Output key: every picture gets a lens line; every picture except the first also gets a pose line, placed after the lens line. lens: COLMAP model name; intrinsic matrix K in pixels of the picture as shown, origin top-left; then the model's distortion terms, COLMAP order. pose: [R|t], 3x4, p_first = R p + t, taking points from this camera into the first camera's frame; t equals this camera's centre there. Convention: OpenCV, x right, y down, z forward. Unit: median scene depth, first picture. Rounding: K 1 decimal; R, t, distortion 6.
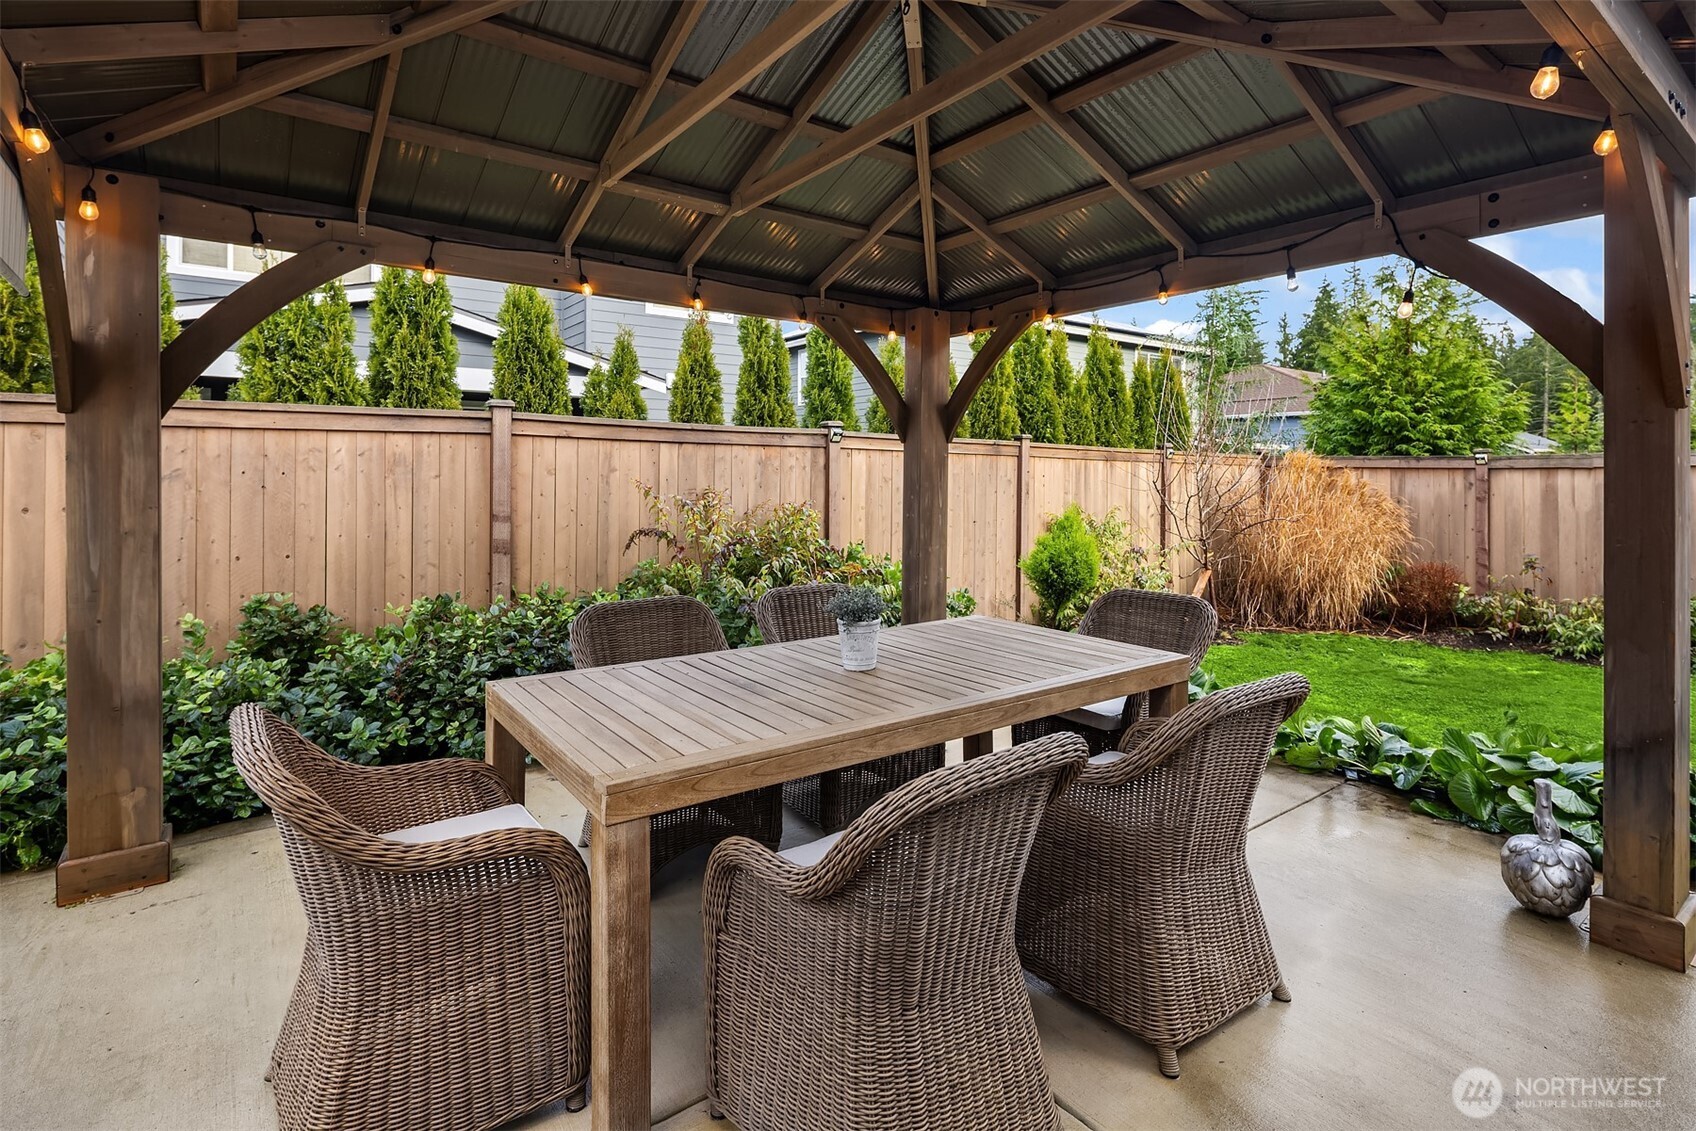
lens RADIAL K [[819.8, 0, 855.2], [0, 819.8, 479.9], [0, 0, 1]] dist [-0.000416, 0.000137]
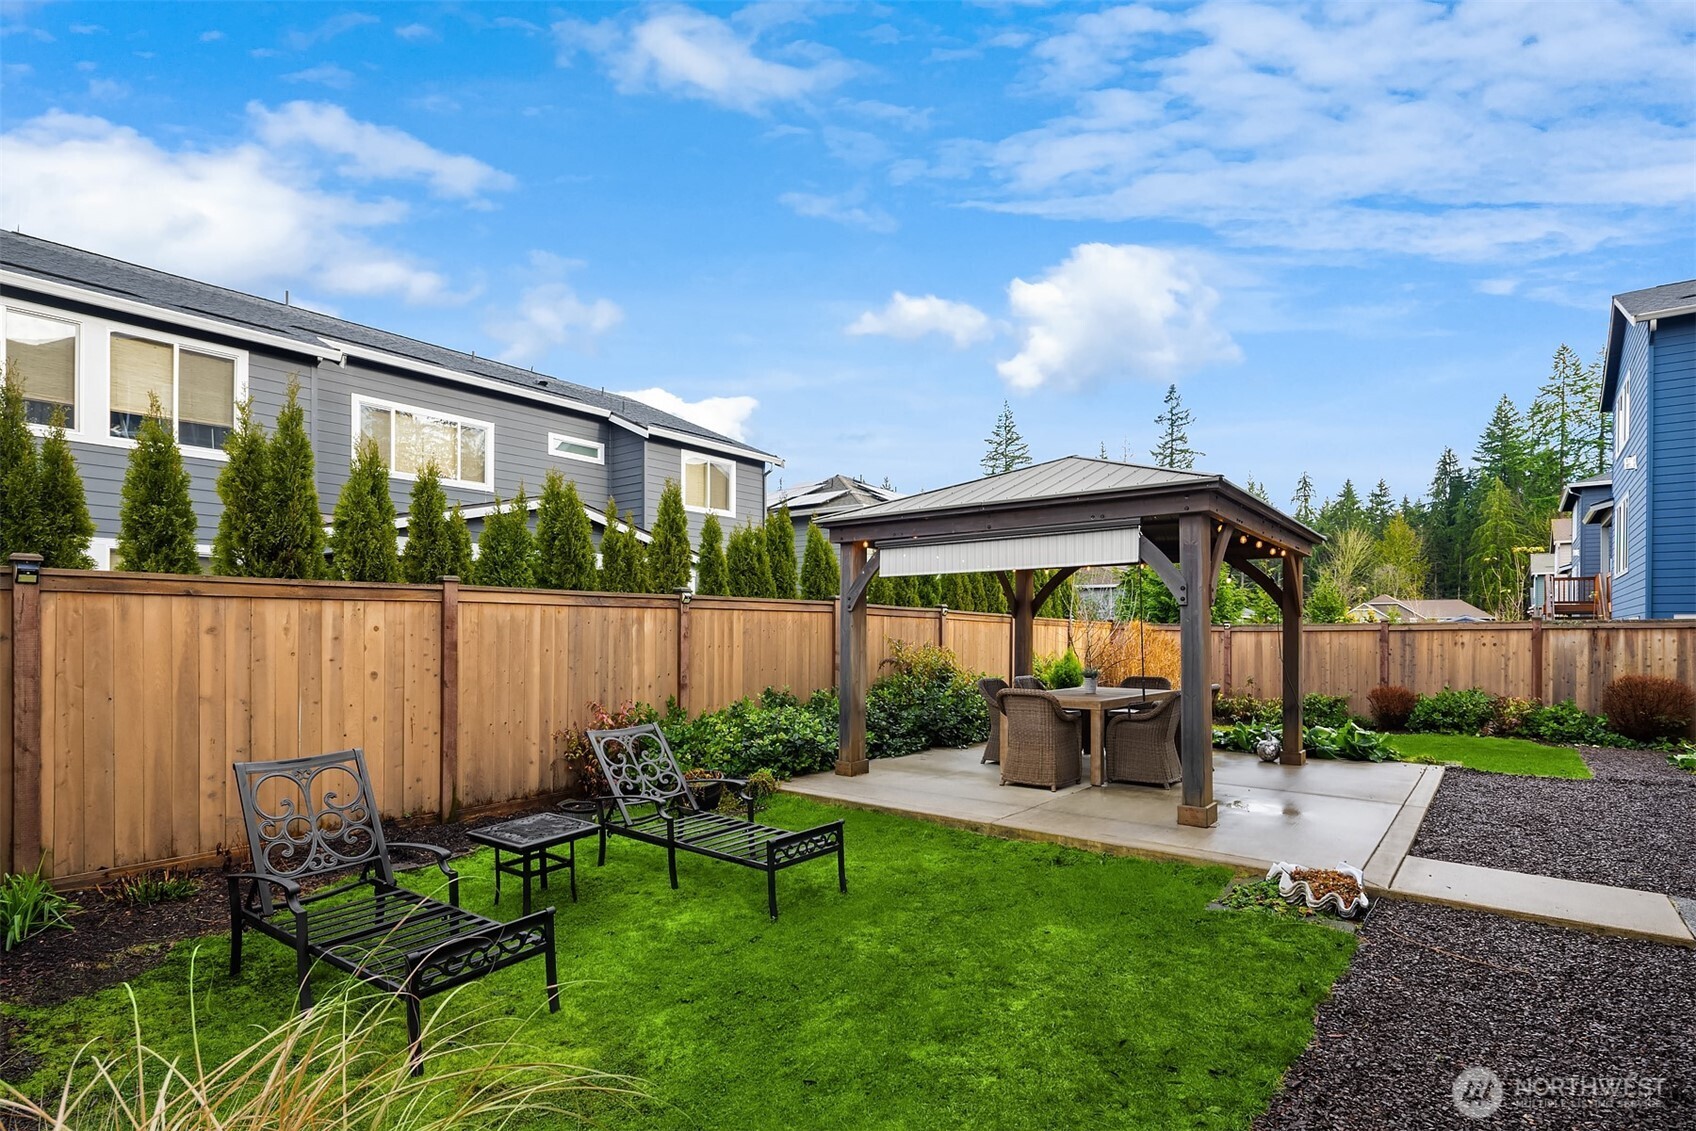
lens RADIAL K [[819.8, 0, 838.3], [0, 819.8, 635.7], [0, 0, 1]] dist [-0.000416, 0.000137]
pose [[0.970333, 0.002895, 0.241757, -0.559803], [-0.001855, 0.999988, -0.004529, 0.007377], [-0.241767, 0.003946, 0.970326, -0.611464]]
